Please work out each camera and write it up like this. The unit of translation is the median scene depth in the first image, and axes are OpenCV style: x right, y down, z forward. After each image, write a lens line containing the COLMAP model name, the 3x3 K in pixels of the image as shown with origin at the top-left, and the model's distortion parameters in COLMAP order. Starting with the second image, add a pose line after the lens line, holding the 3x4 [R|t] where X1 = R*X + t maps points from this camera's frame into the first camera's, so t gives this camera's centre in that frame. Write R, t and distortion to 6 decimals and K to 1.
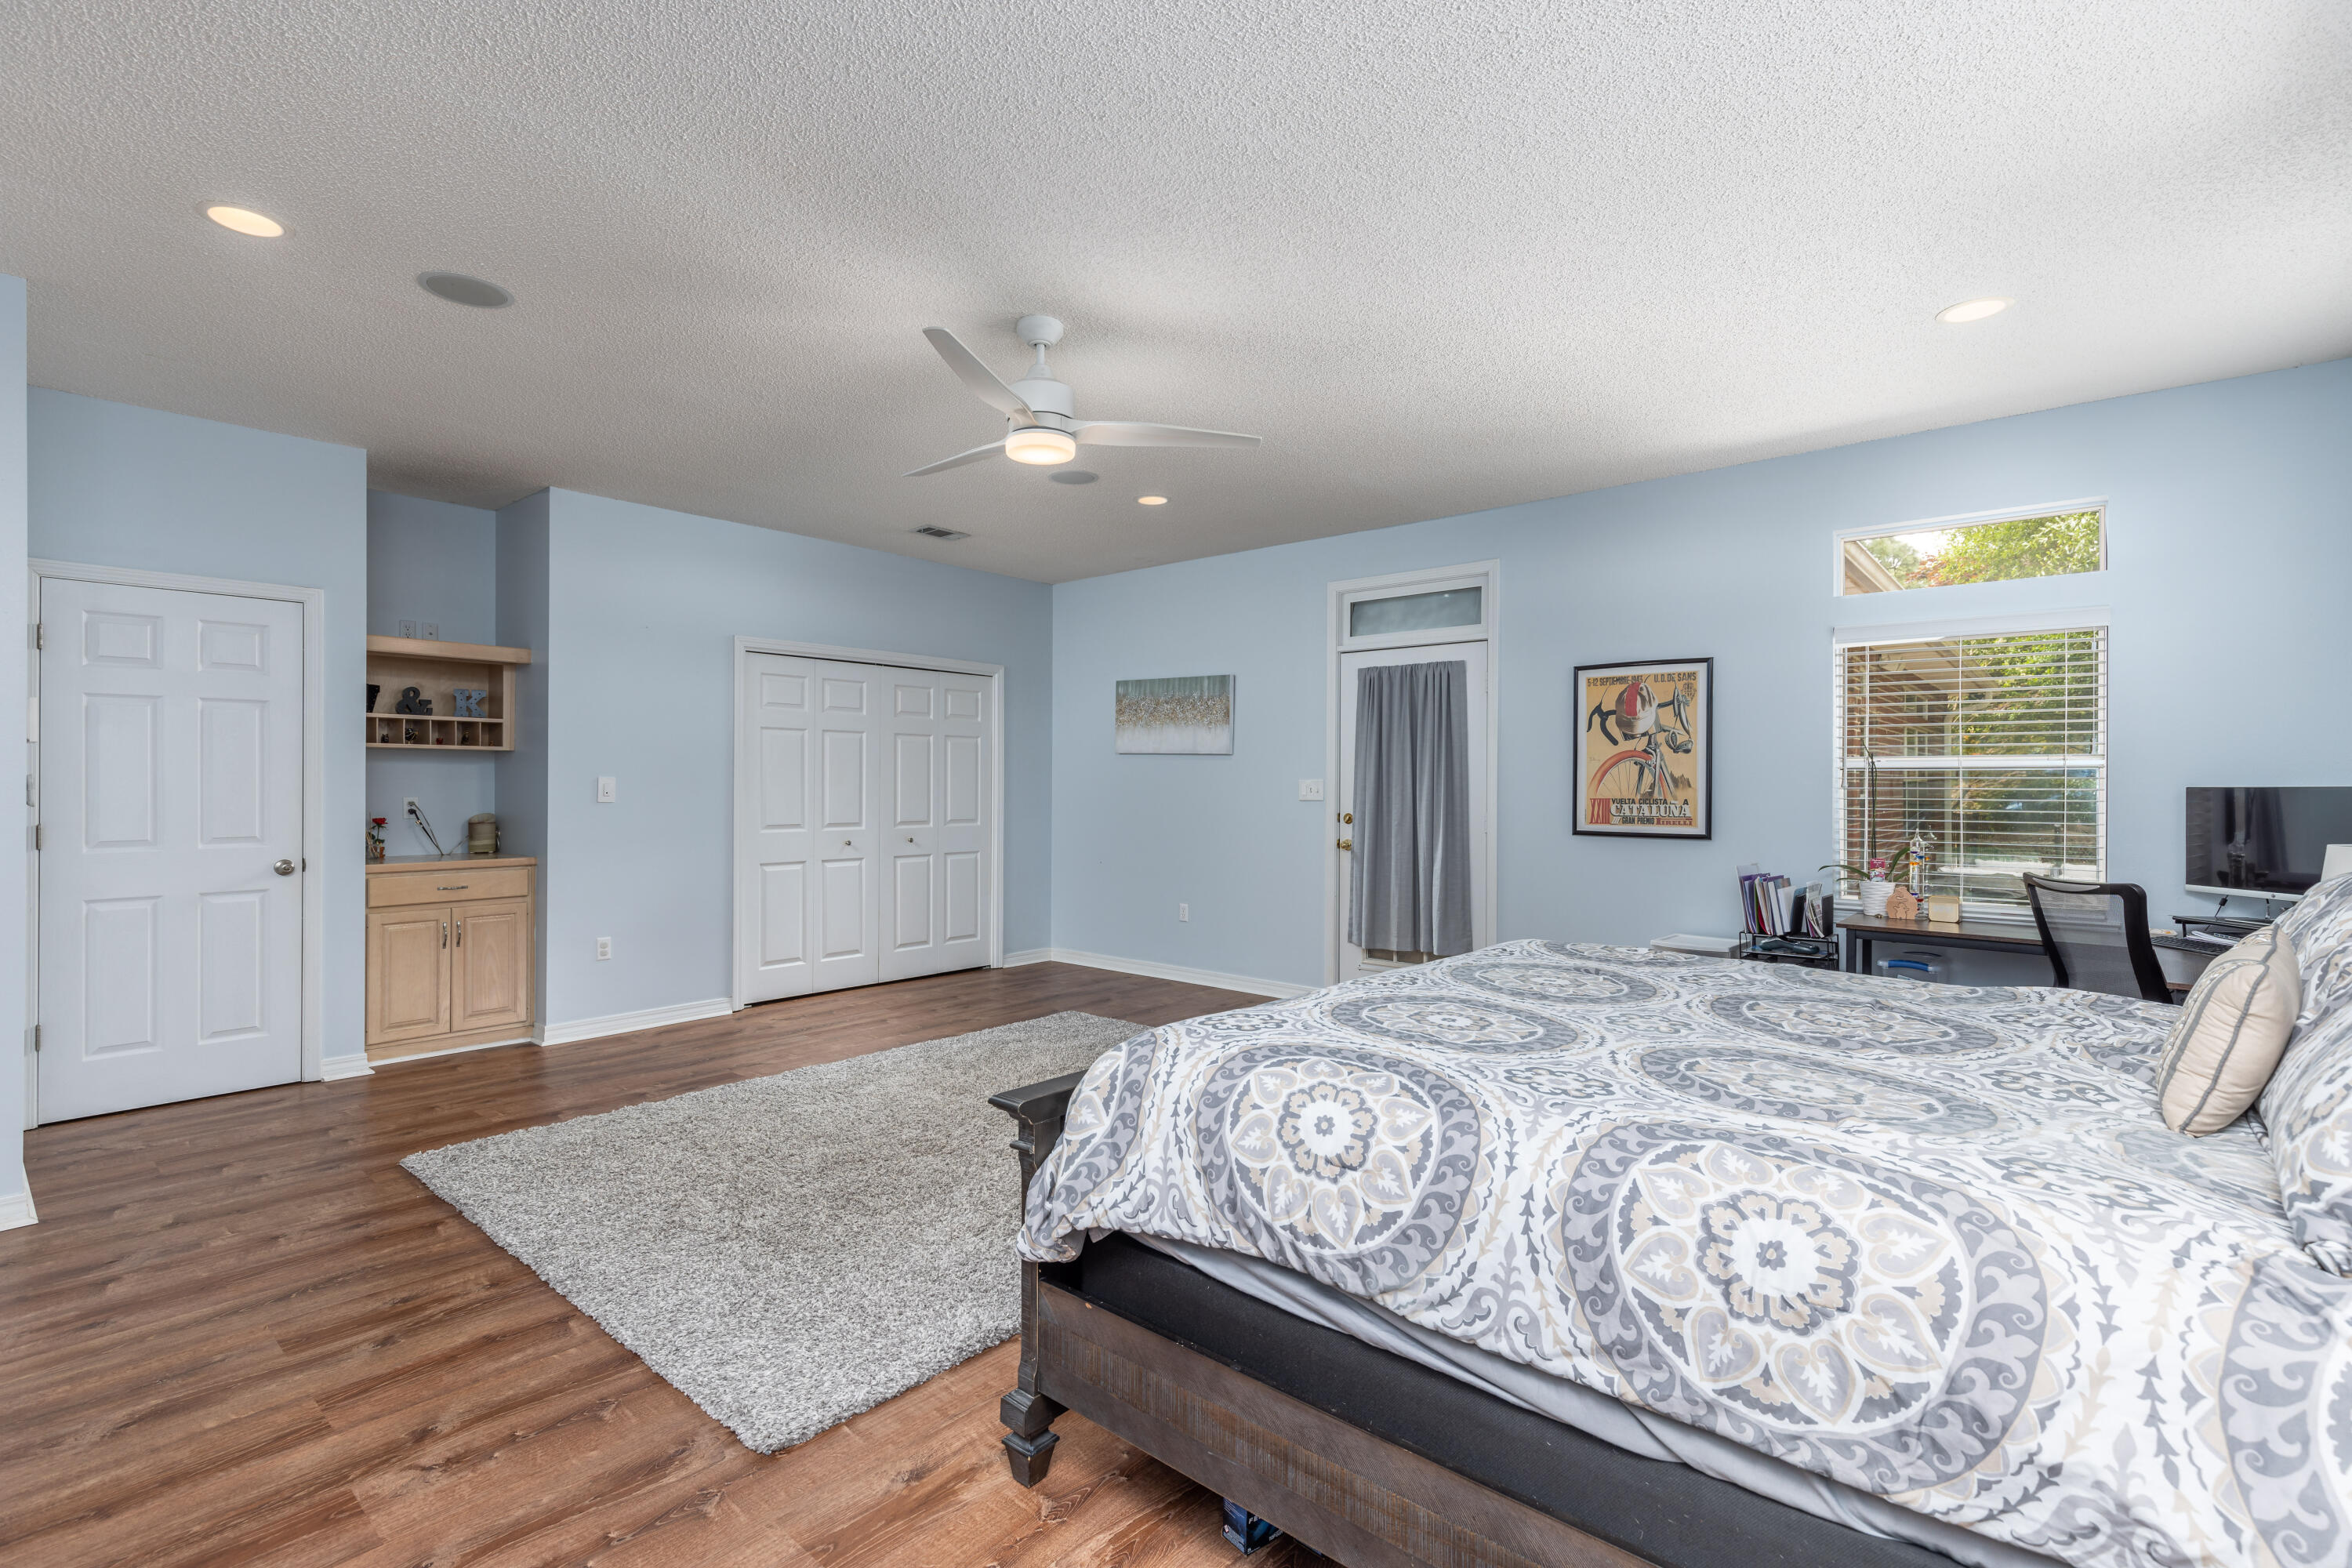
lens RADIAL K [[1074.4, 0, 1176.8], [0, 1074.4, 786.4], [0, 0, 1]] dist [0.003516, 0.000343]
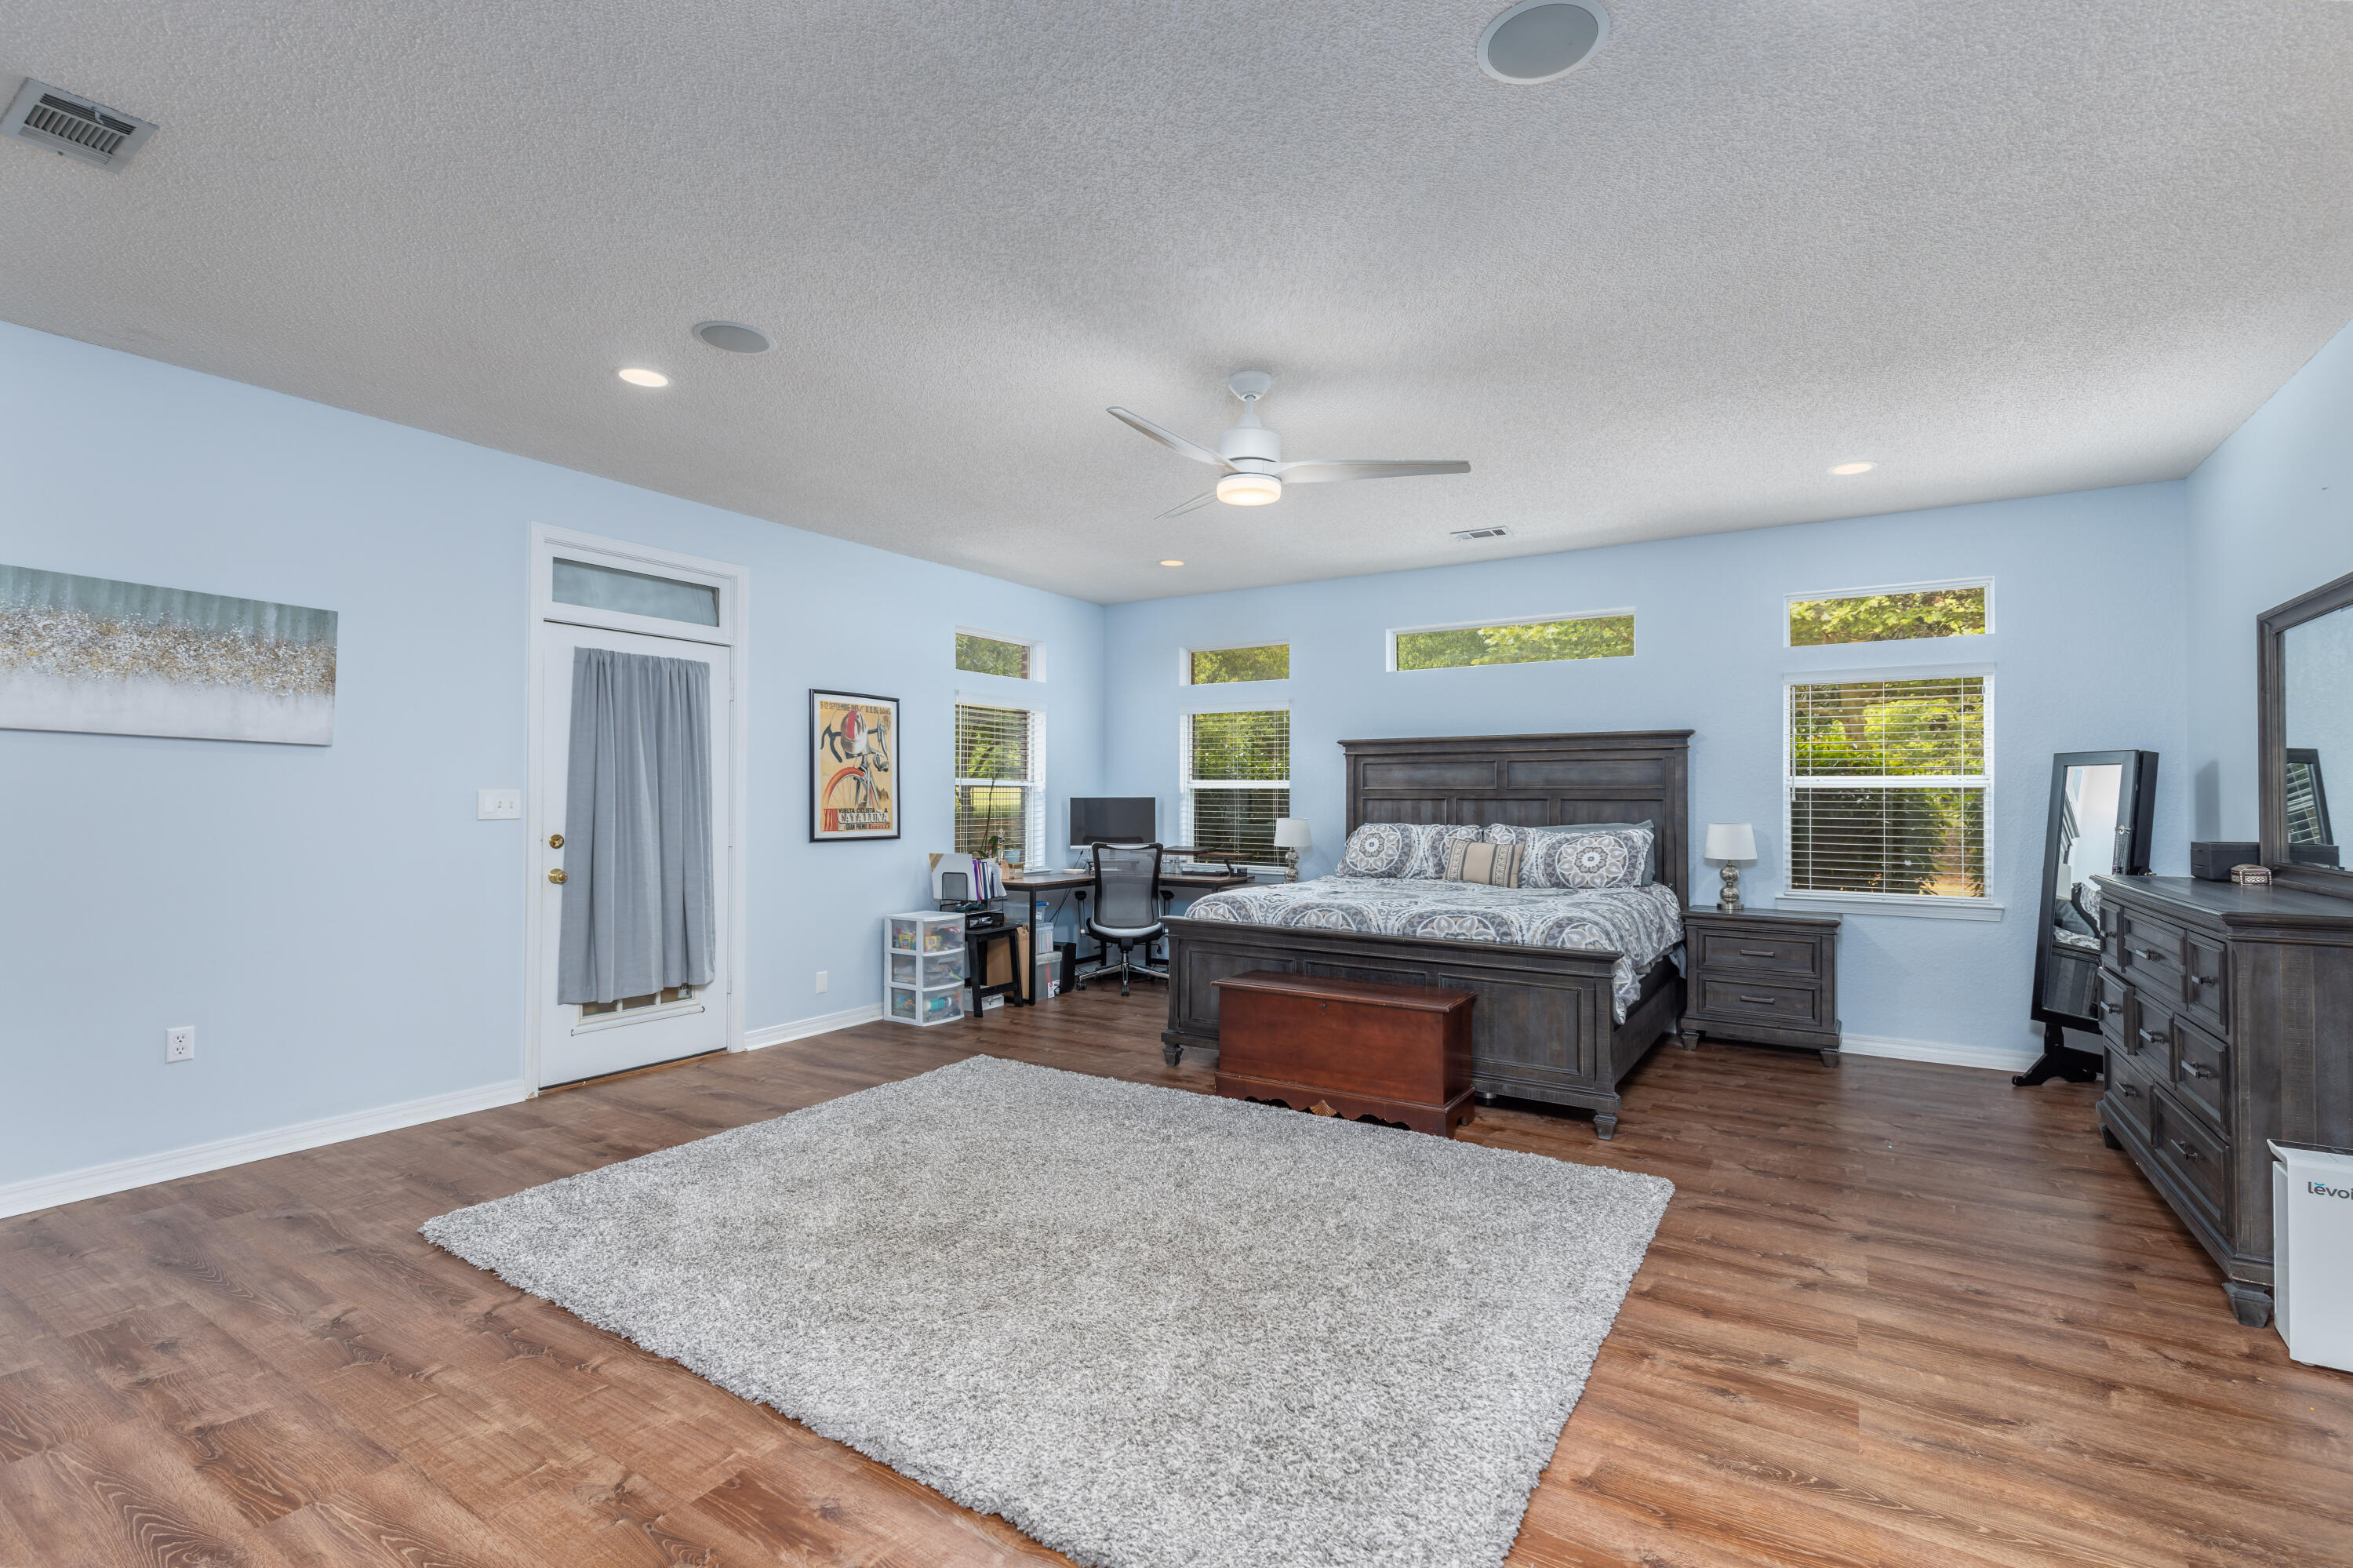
lens RADIAL K [[1074.9, 0, 1177.0], [0, 1074.9, 789.9], [0, 0, 1]] dist [0.003516, 0.000343]
pose [[-0.148896, 0.004055, 0.988845, -0.788998], [-0.001421, 0.999990, -0.004315, -0.004449], [-0.988852, -0.002048, -0.148888, 0.816307]]
